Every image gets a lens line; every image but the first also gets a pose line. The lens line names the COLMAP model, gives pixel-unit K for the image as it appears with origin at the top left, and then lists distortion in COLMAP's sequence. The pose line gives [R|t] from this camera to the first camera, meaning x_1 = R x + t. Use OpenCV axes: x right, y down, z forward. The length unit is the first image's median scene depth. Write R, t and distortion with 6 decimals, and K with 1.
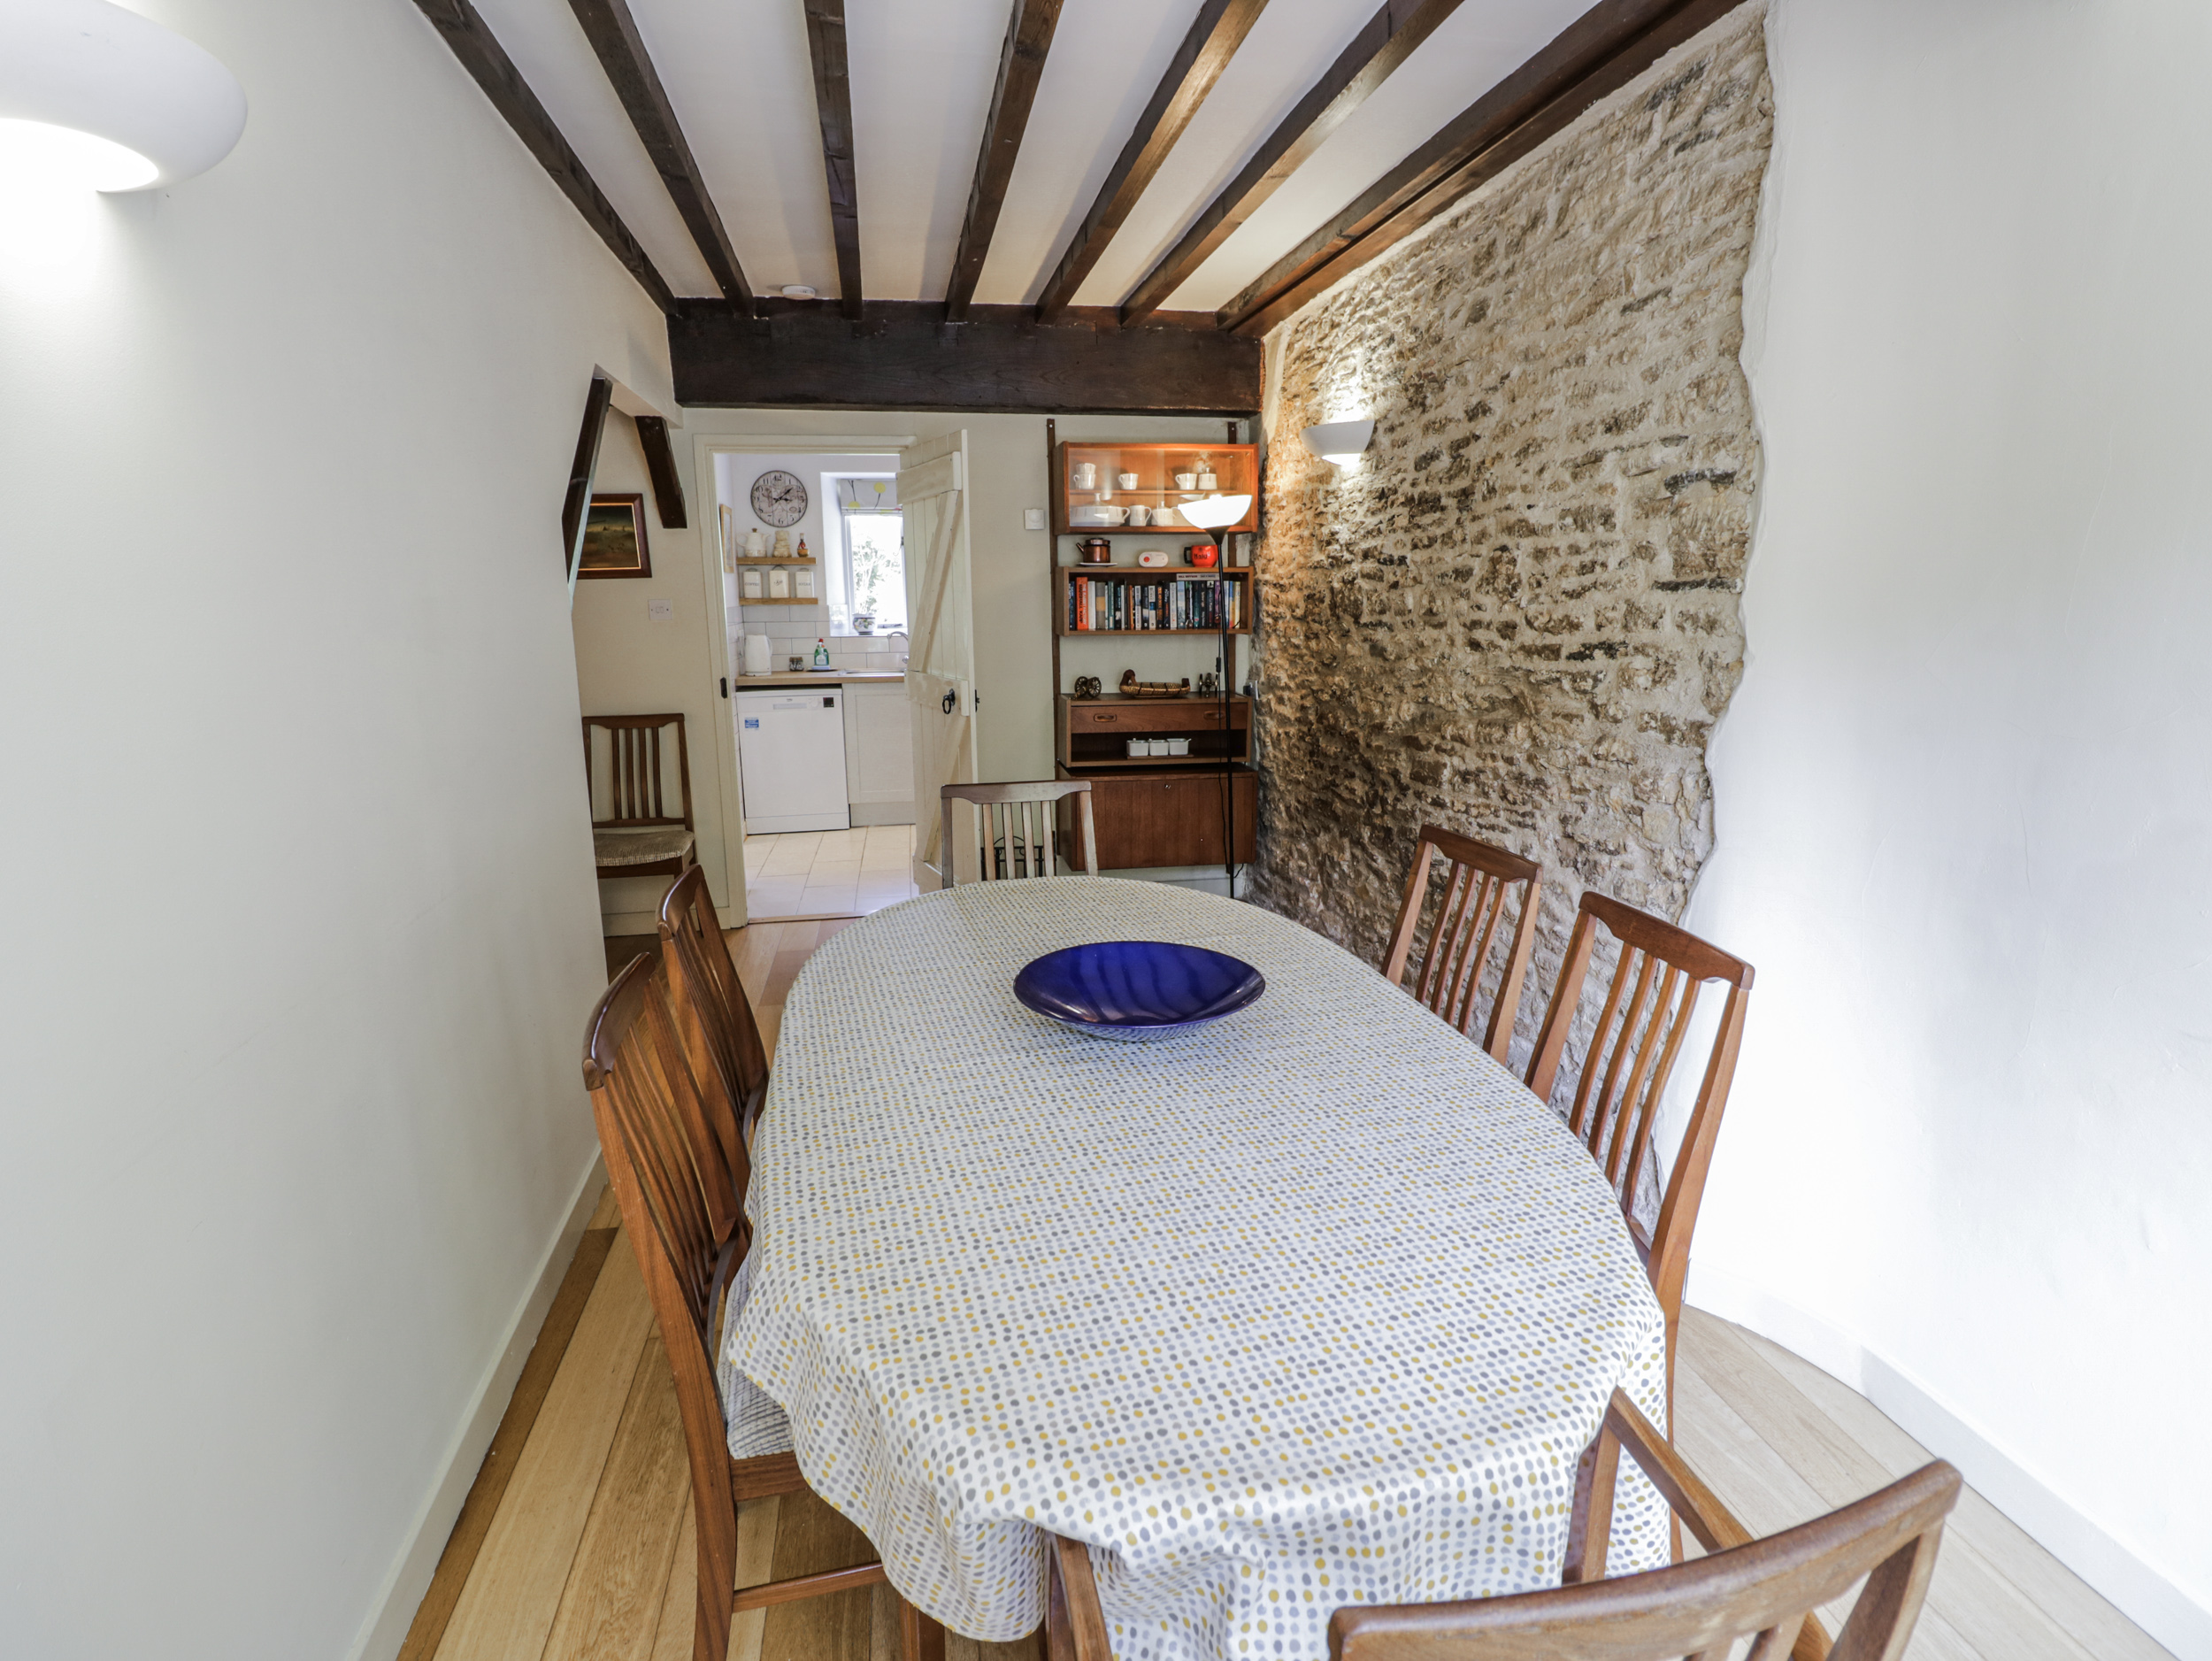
lens RADIAL K [[1151.3, 0, 1106.1], [0, 1151.3, 807.6], [0, 0, 1]] dist [0.001128, -0.014314]
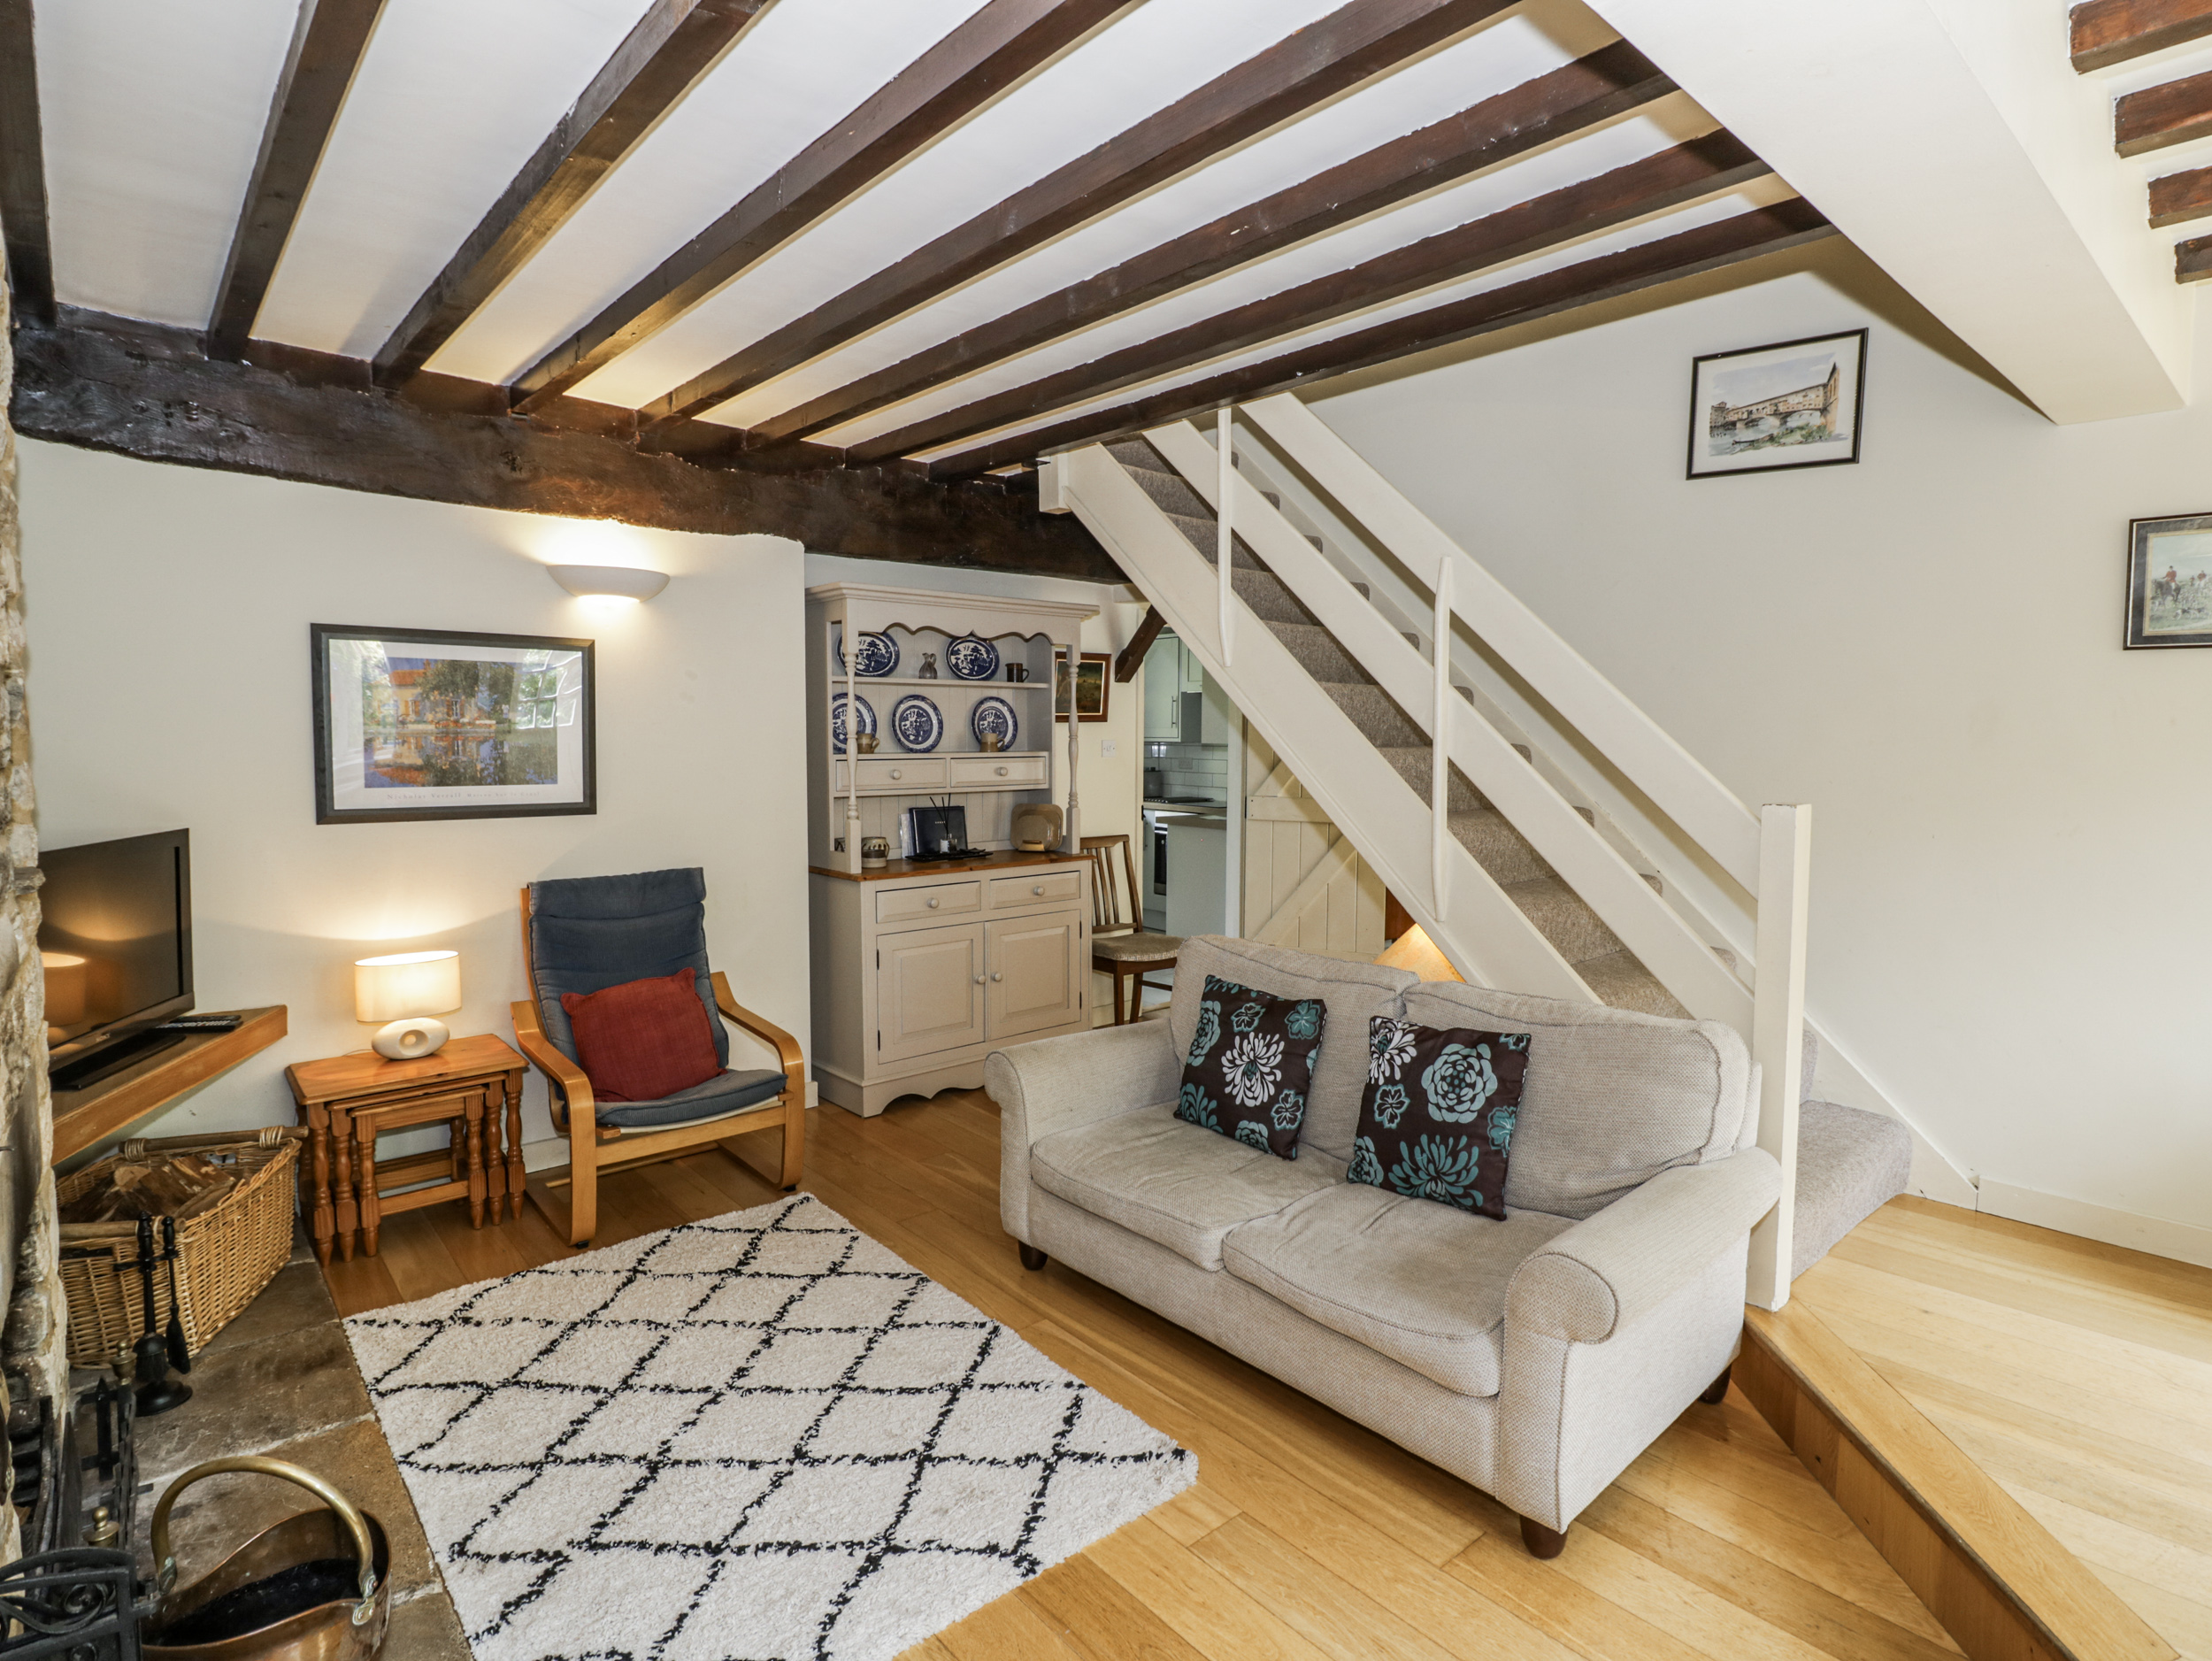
lens RADIAL K [[1151.3, 0, 1106.1], [0, 1151.3, 807.6], [0, 0, 1]] dist [0.001128, -0.014314]
pose [[0.858160, -0.019444, 0.513014, -0.951693], [0.082627, 0.991486, -0.100638, 0.007500], [-0.506689, 0.128752, 0.852460, -0.004797]]
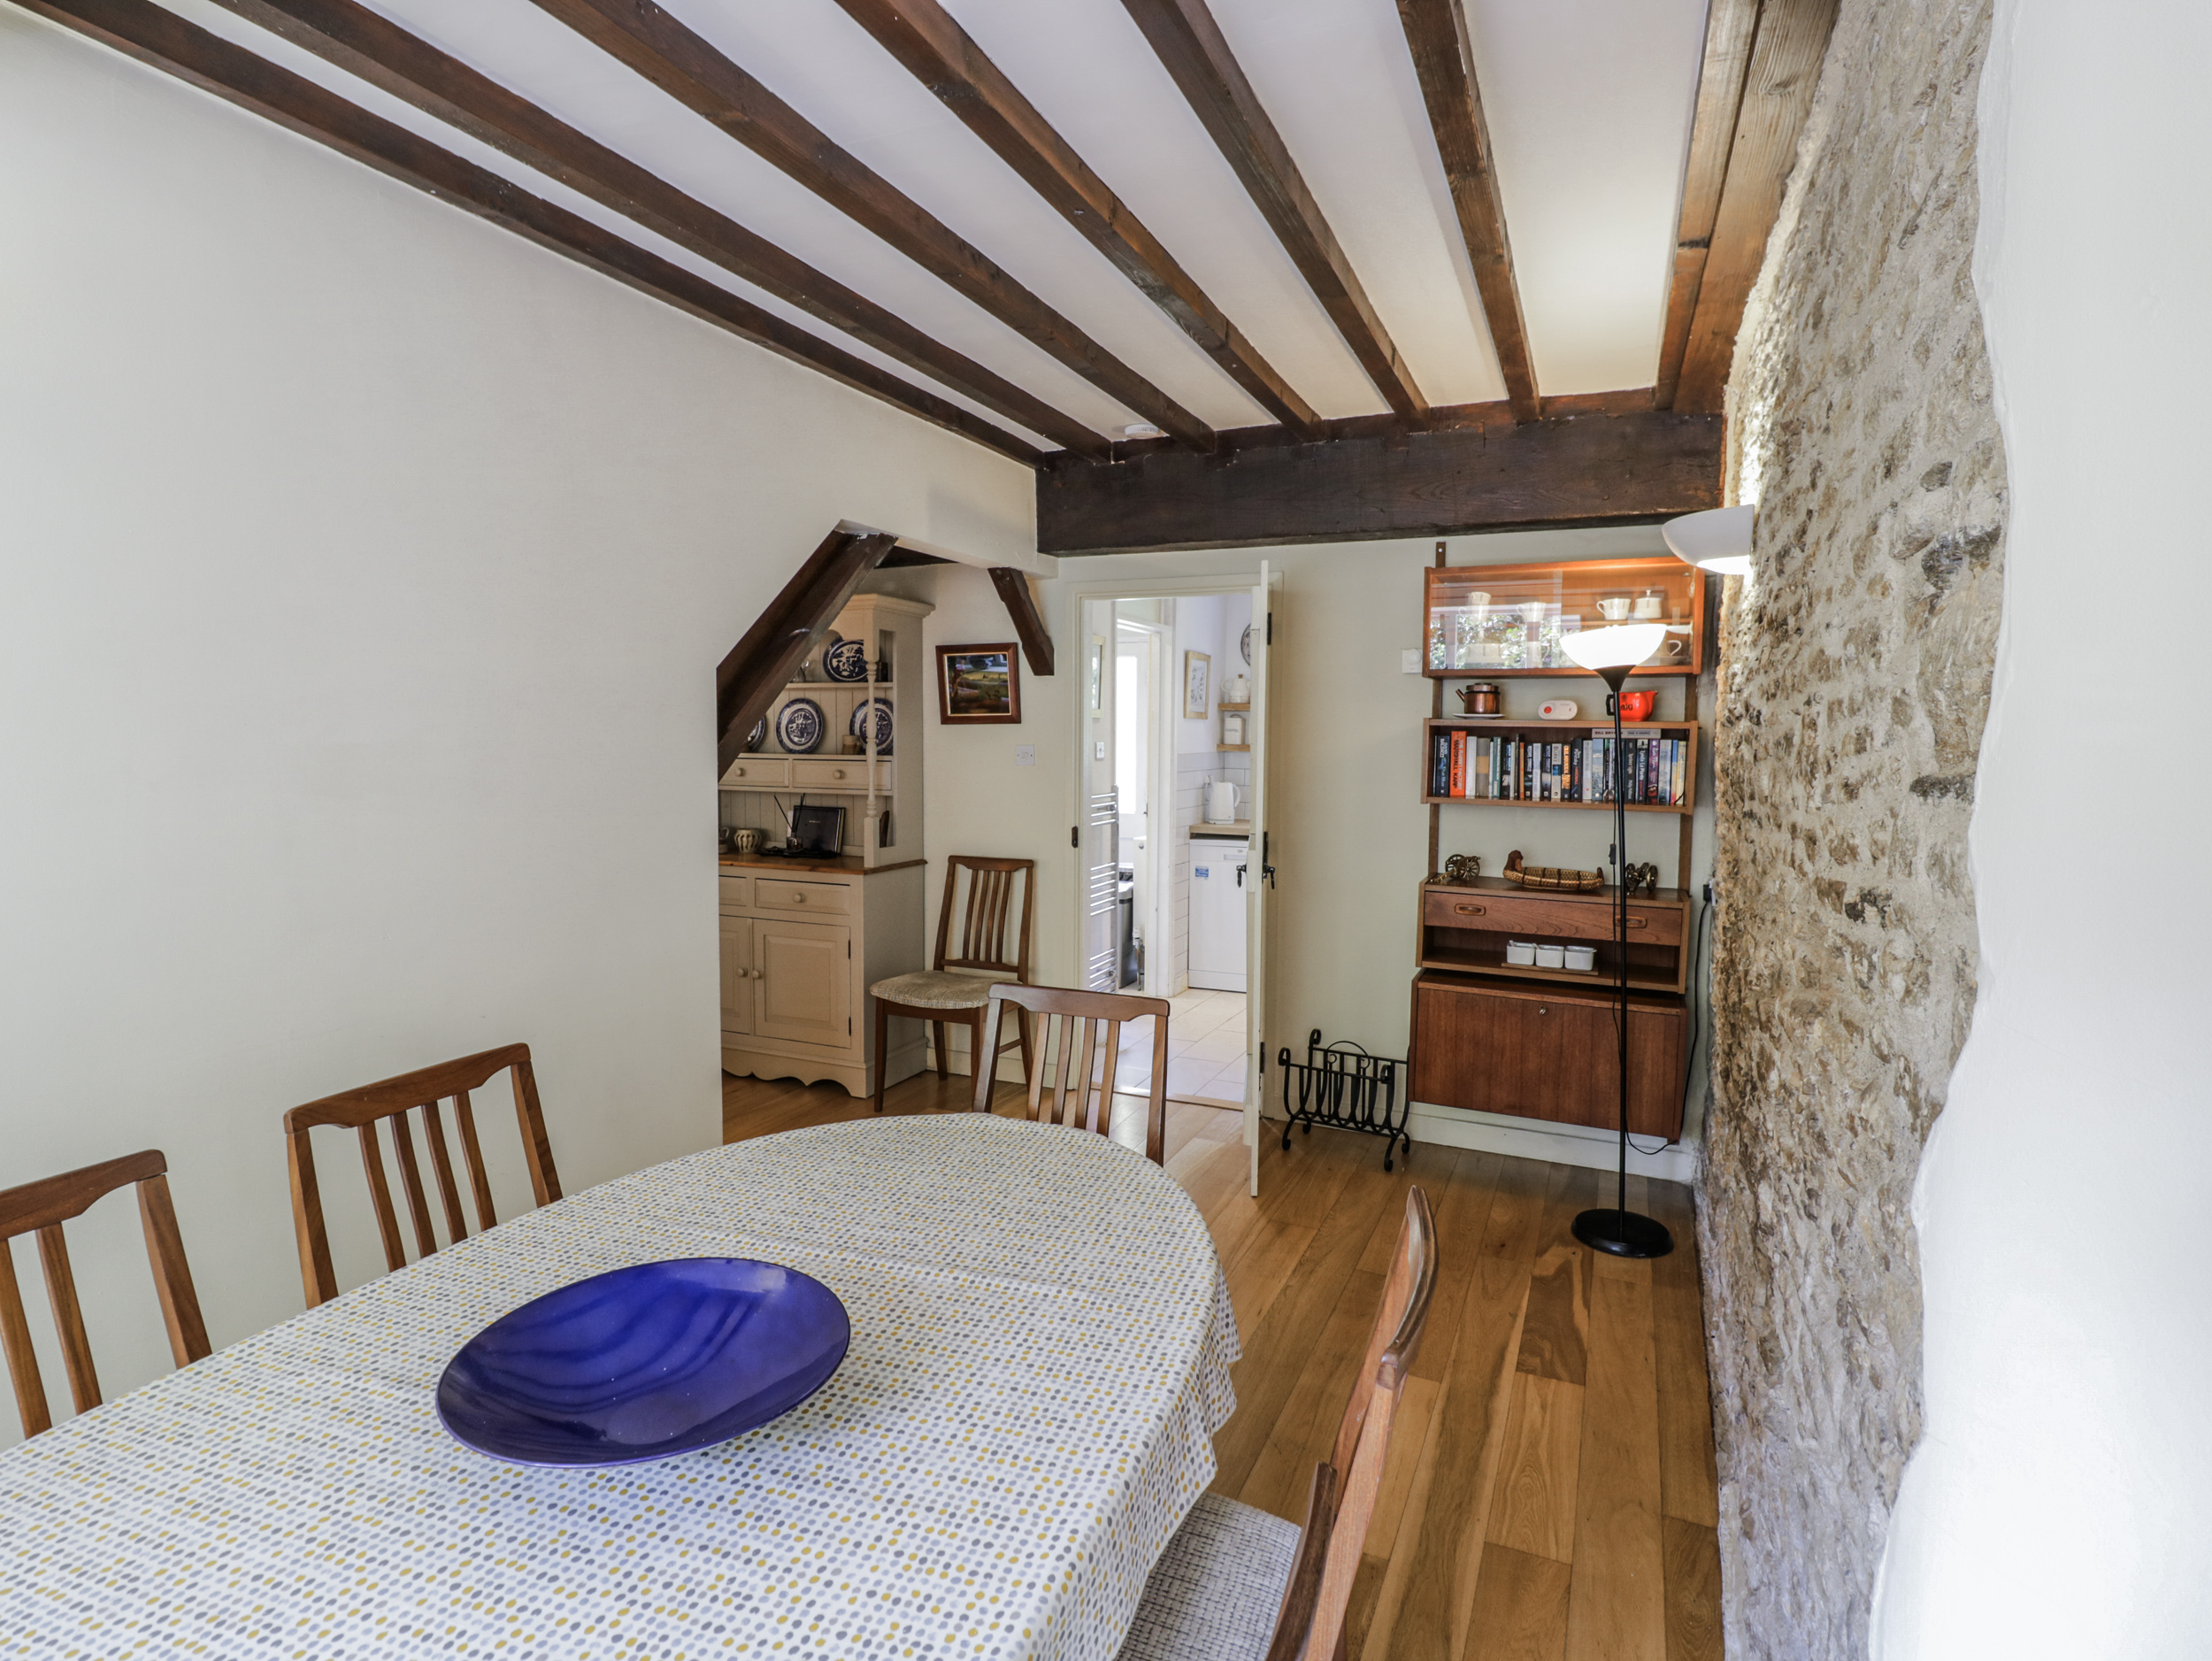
lens RADIAL K [[1151.3, 0, 1106.1], [0, 1151.3, 807.6], [0, 0, 1]] dist [0.001128, -0.014314]
pose [[0.825086, 0.055944, -0.562231, 0.224556], [-0.123776, 0.988812, -0.083253, -0.050043], [0.551283, 0.138281, 0.822779, 0.211154]]
